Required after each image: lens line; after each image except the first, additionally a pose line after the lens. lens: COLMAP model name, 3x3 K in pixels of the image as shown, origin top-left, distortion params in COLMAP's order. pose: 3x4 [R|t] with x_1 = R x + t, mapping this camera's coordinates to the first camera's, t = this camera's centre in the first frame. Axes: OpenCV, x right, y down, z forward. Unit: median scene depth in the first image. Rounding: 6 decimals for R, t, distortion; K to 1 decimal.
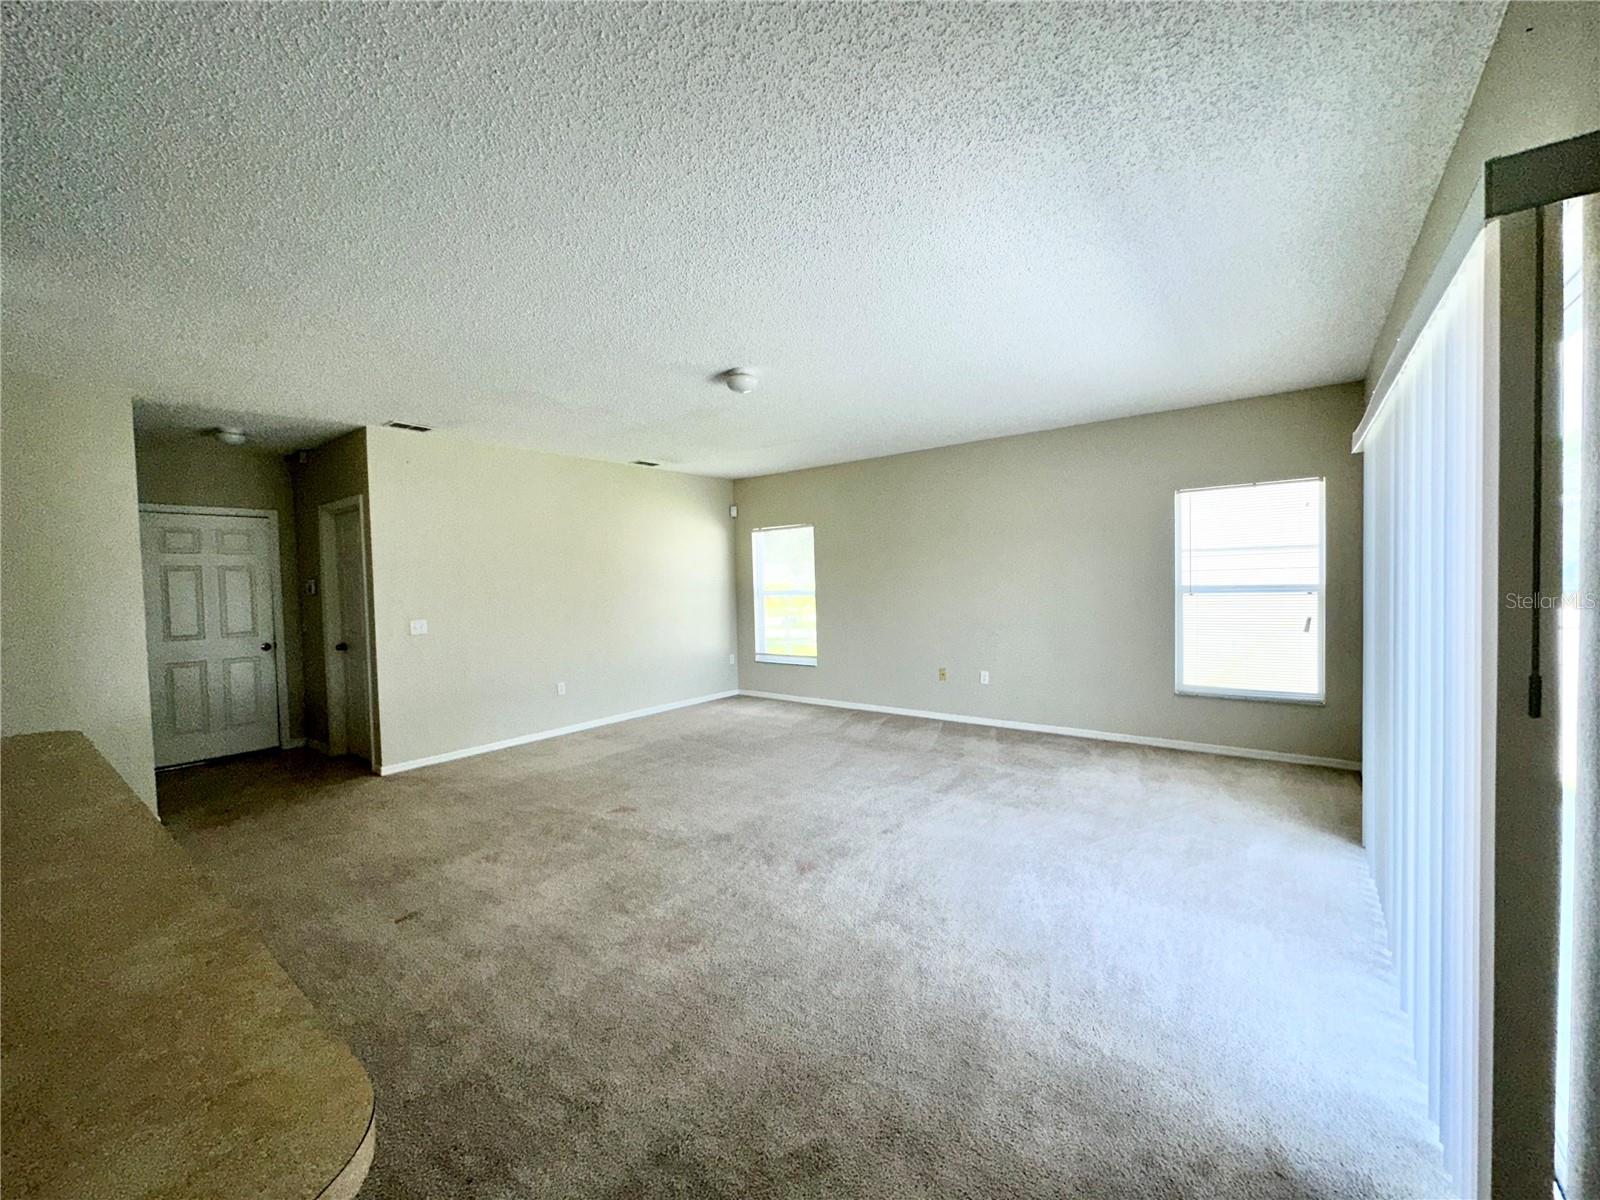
lens RADIAL K [[634.8, 0, 805.6], [0, 634.8, 597.7], [0, 0, 1]] dist [0.006242, 0.000083]
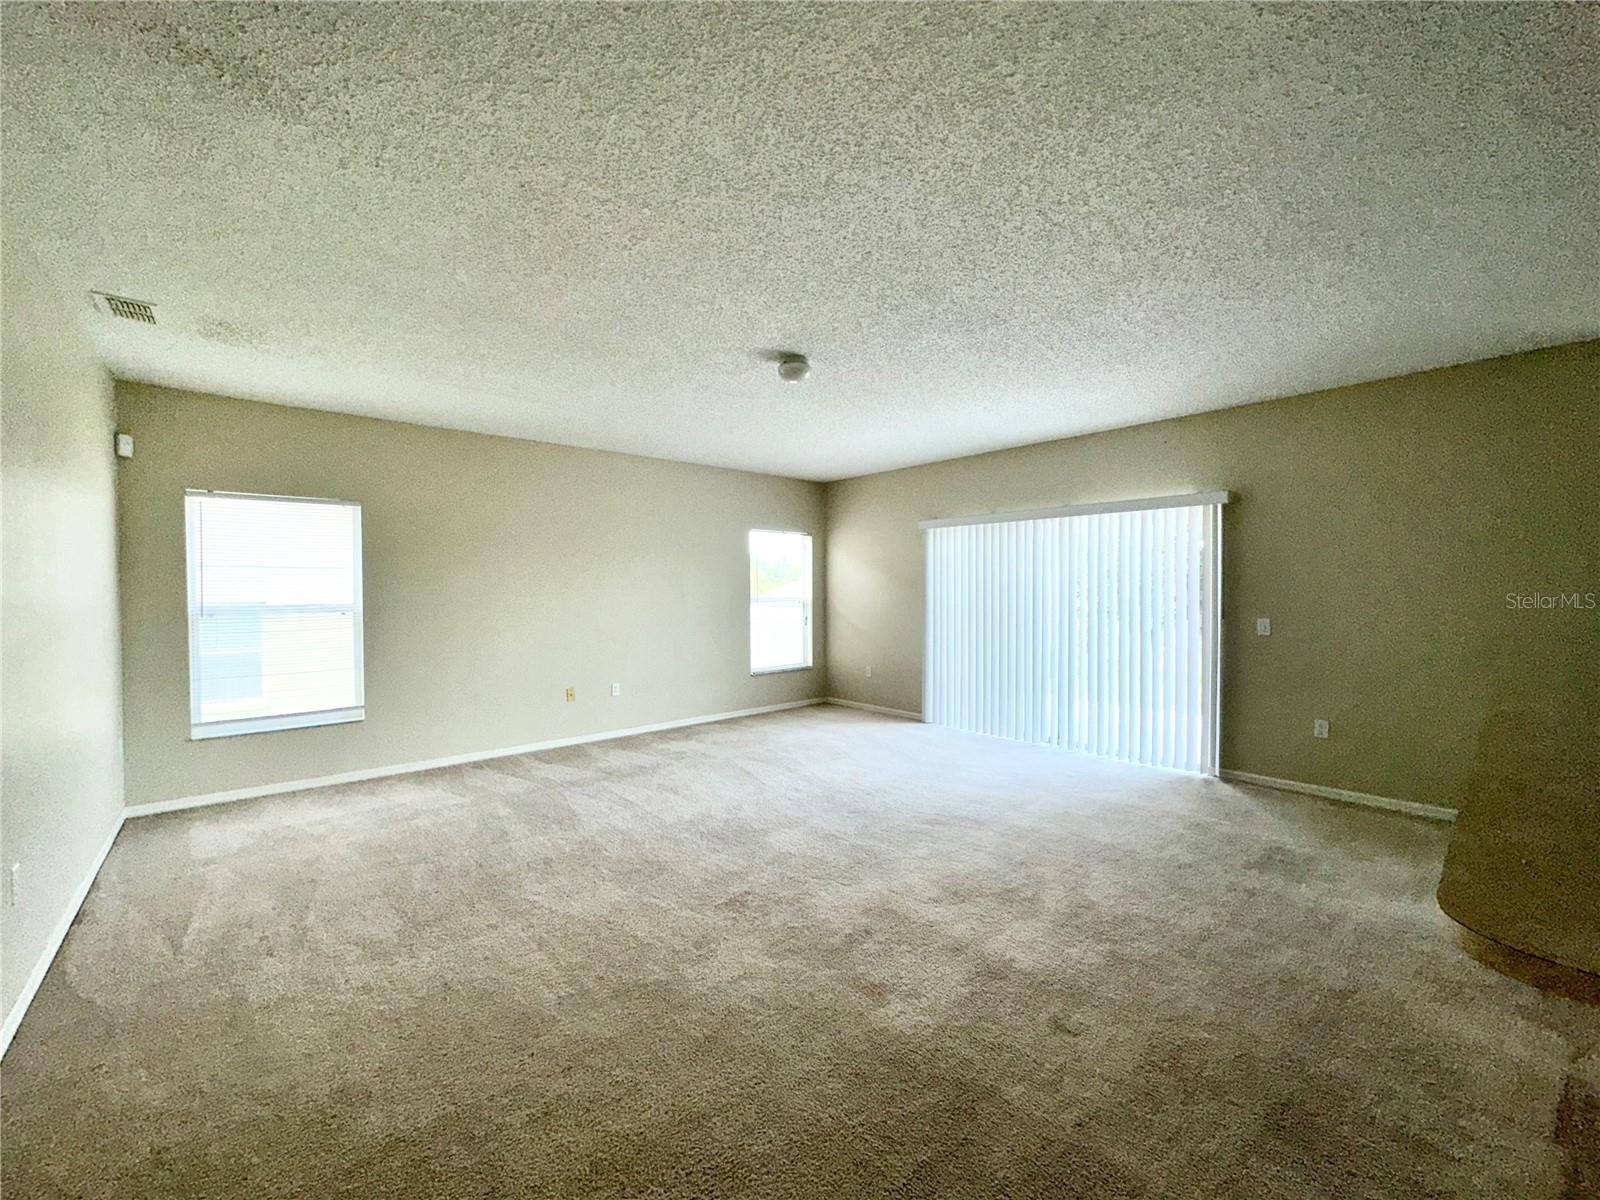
lens RADIAL K [[634.8, 0, 803.8], [0, 634.8, 594.4], [0, 0, 1]] dist [0.006242, 0.000083]
pose [[0.210072, 0.011672, 0.977616, -0.531648], [0.027083, 0.999476, -0.017753, 0.002594], [-0.977311, 0.030206, 0.209645, 0.420477]]
